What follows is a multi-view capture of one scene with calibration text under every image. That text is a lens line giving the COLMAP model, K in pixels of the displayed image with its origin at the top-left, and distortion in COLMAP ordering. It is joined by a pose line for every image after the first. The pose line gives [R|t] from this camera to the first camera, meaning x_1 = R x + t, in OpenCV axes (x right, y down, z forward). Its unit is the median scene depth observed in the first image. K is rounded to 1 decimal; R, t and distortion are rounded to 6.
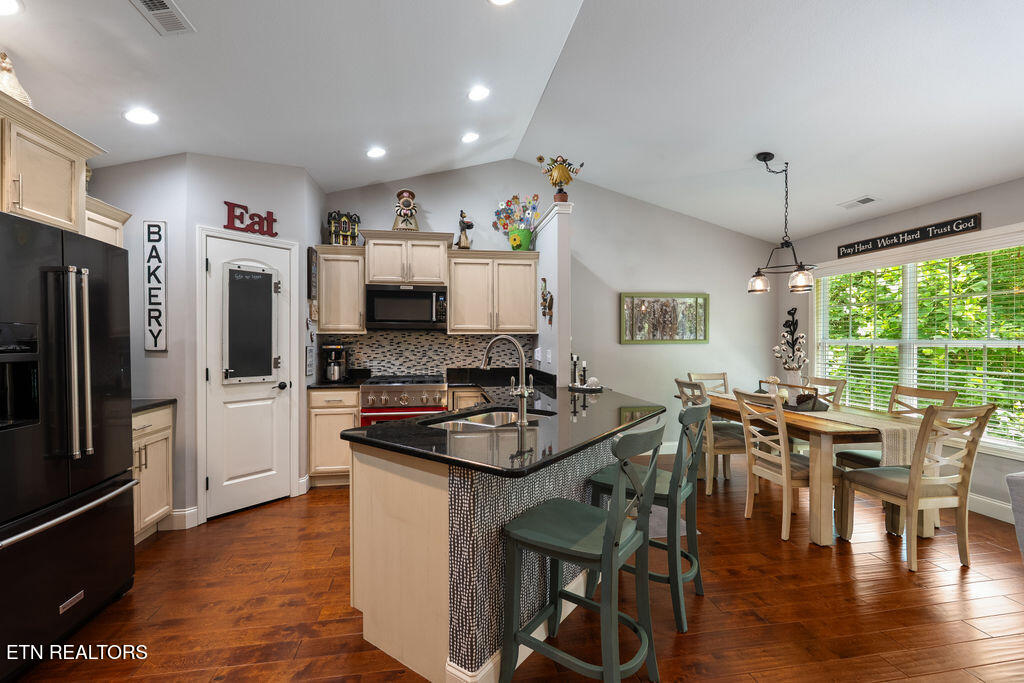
lens RADIAL K [[447.5, 0, 511.5], [0, 447.5, 342.0], [0, 0, 1]] dist [-0.005698, 0.000399]
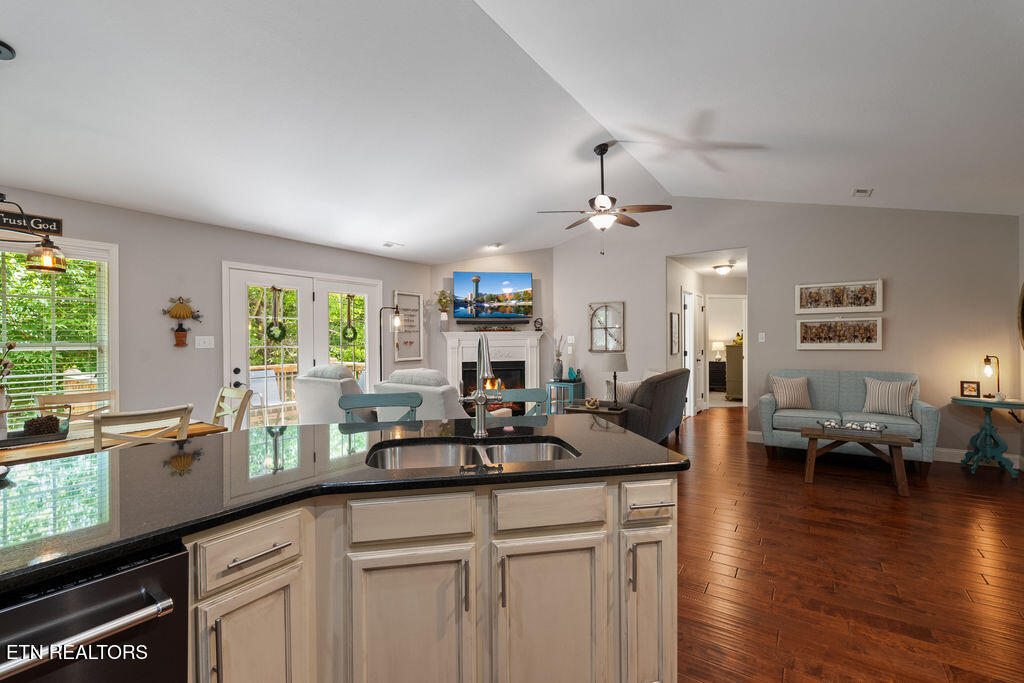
lens RADIAL K [[447.5, 0, 510.7], [0, 447.5, 341.8], [0, 0, 1]] dist [-0.005698, 0.000399]
pose [[-0.714878, 0.005146, 0.699231, -0.378992], [0.011739, 0.999920, 0.004642, -0.000999], [-0.699151, 0.011527, -0.714881, 0.957198]]
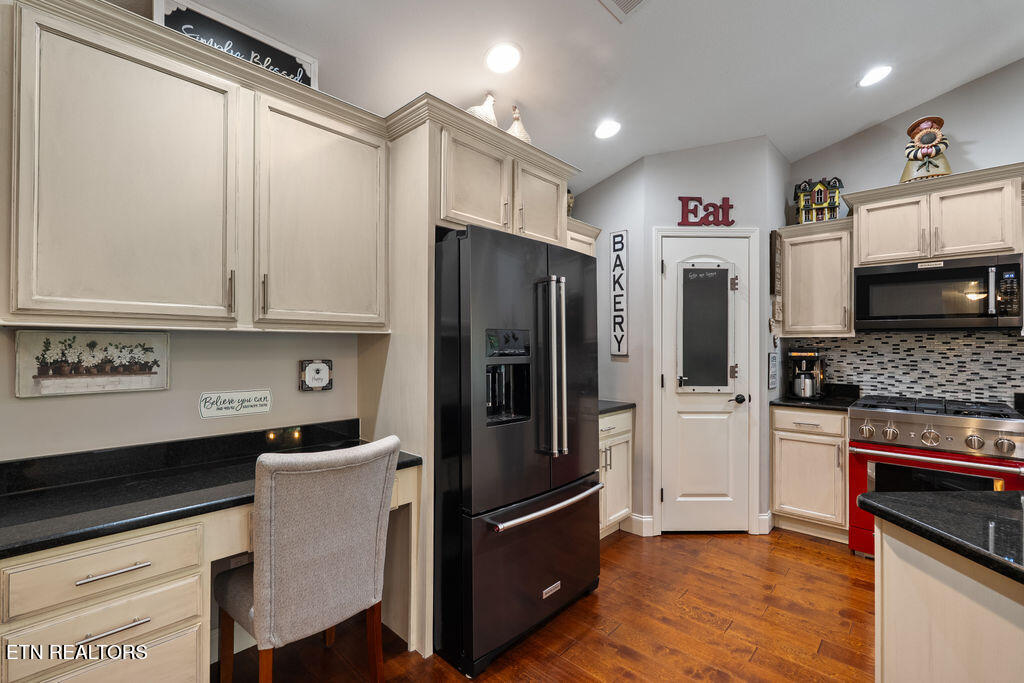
lens RADIAL K [[447.5, 0, 506.7], [0, 447.5, 342.5], [0, 0, 1]] dist [-0.005698, 0.000399]
pose [[0.600041, -0.003436, -0.799962, -0.101017], [-0.005070, 0.999954, -0.008098, -0.000312], [0.799953, 0.008915, 0.599996, 0.137991]]
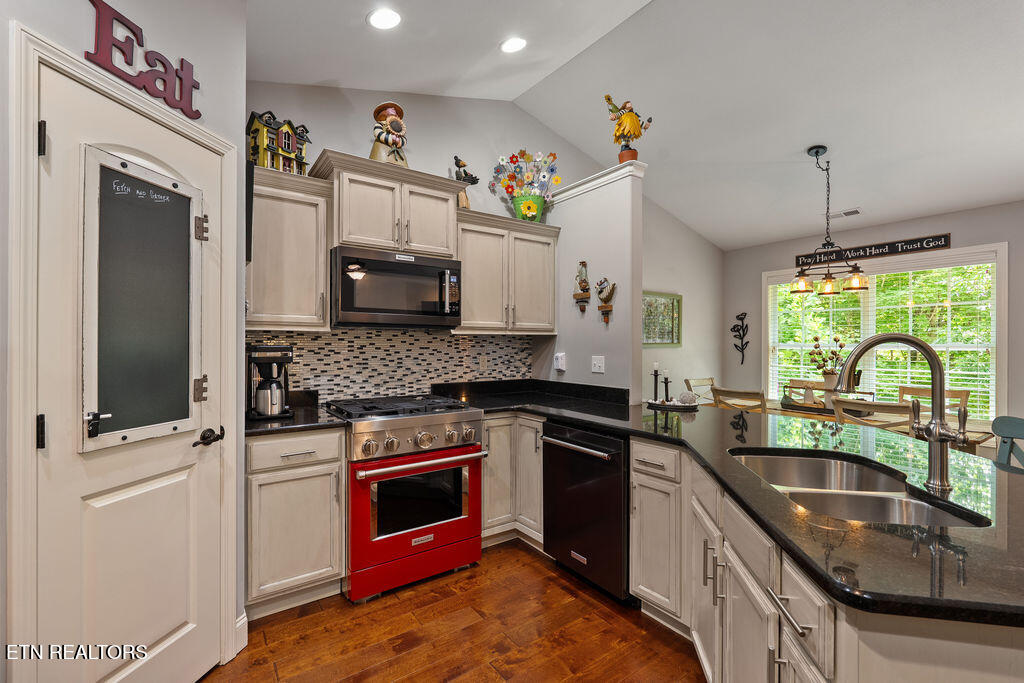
lens RADIAL K [[447.5, 0, 512.6], [0, 447.5, 343.3], [0, 0, 1]] dist [-0.005698, 0.000399]
pose [[0.898752, 0.003014, 0.438448, -0.436646], [-0.000363, 0.999981, -0.006129, 0.000904], [-0.438458, 0.005349, 0.898736, 0.438850]]
